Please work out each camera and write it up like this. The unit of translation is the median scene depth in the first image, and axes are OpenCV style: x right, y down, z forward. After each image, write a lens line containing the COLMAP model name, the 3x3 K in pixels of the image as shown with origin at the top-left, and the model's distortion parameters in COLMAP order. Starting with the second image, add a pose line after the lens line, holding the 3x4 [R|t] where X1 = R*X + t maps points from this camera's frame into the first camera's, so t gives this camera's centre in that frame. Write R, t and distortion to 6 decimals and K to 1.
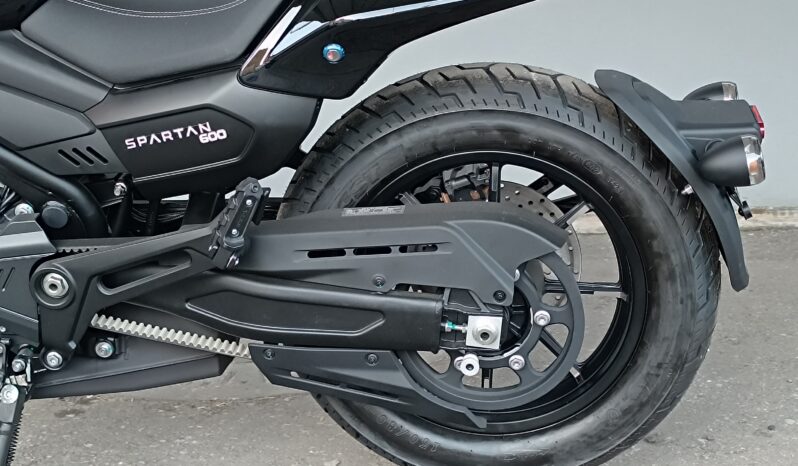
lens RADIAL K [[1431.6, 0, 399.0], [0, 1431.6, 233.0], [0, 0, 1]] dist [0.209355, -1.027701]
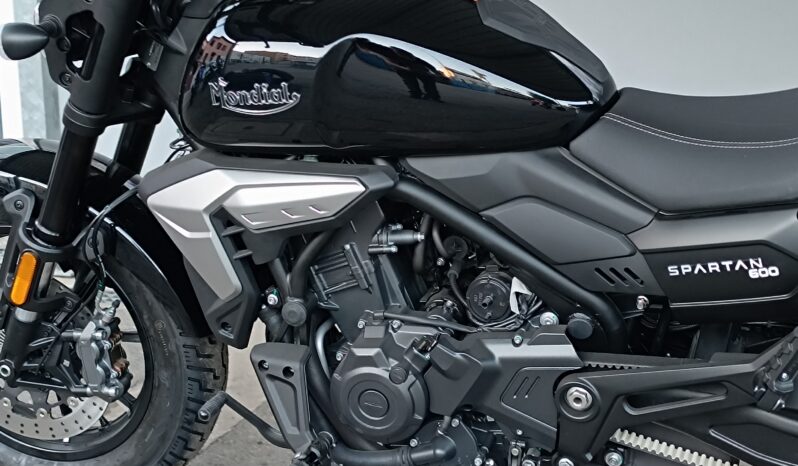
lens RADIAL K [[1431.6, 0, 399.0], [0, 1431.6, 233.0], [0, 0, 1]] dist [0.209355, -1.027701]
pose [[0.973426, 0.069625, -0.218163, -0.153857], [-0.064709, 0.997465, 0.029609, -0.103721], [0.219671, -0.014705, 0.975463, -0.005731]]
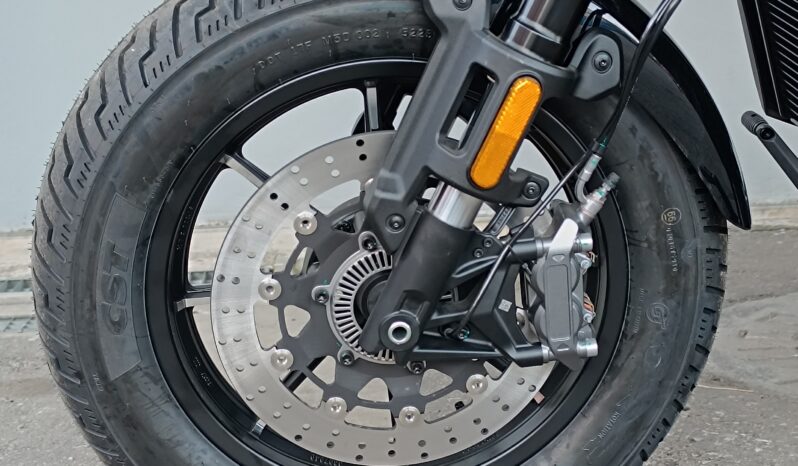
lens RADIAL K [[1442.4, 0, 391.9], [0, 1442.4, 220.8], [0, 0, 1]] dist [0.220423, -1.074708]
pose [[0.985572, -0.029655, 0.166639, -0.842544], [0.036491, 0.998607, -0.038111, 0.043468], [-0.165277, 0.043642, 0.985281, 0.466398]]
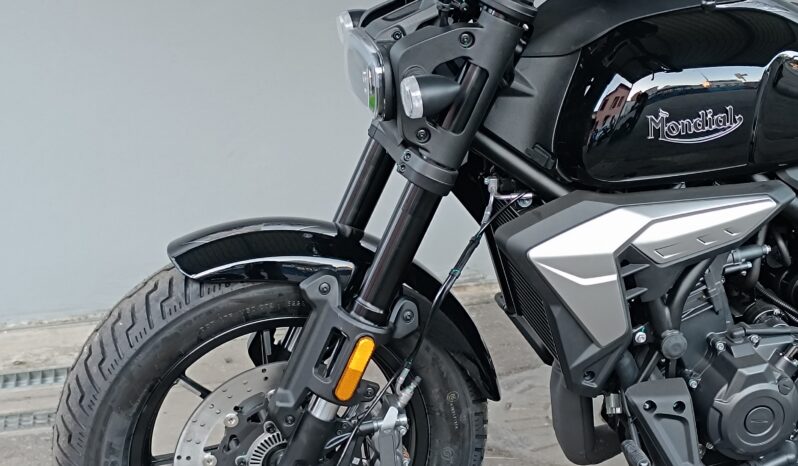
lens RADIAL K [[1462.5, 0, 370.0], [0, 1462.5, 233.5], [0, 0, 1]] dist [0.197369, -0.971278]
pose [[0.951886, -0.083829, 0.294764, -0.980665], [0.090100, 0.995903, -0.007731, -0.100496], [-0.292908, 0.033918, 0.955539, 0.057219]]
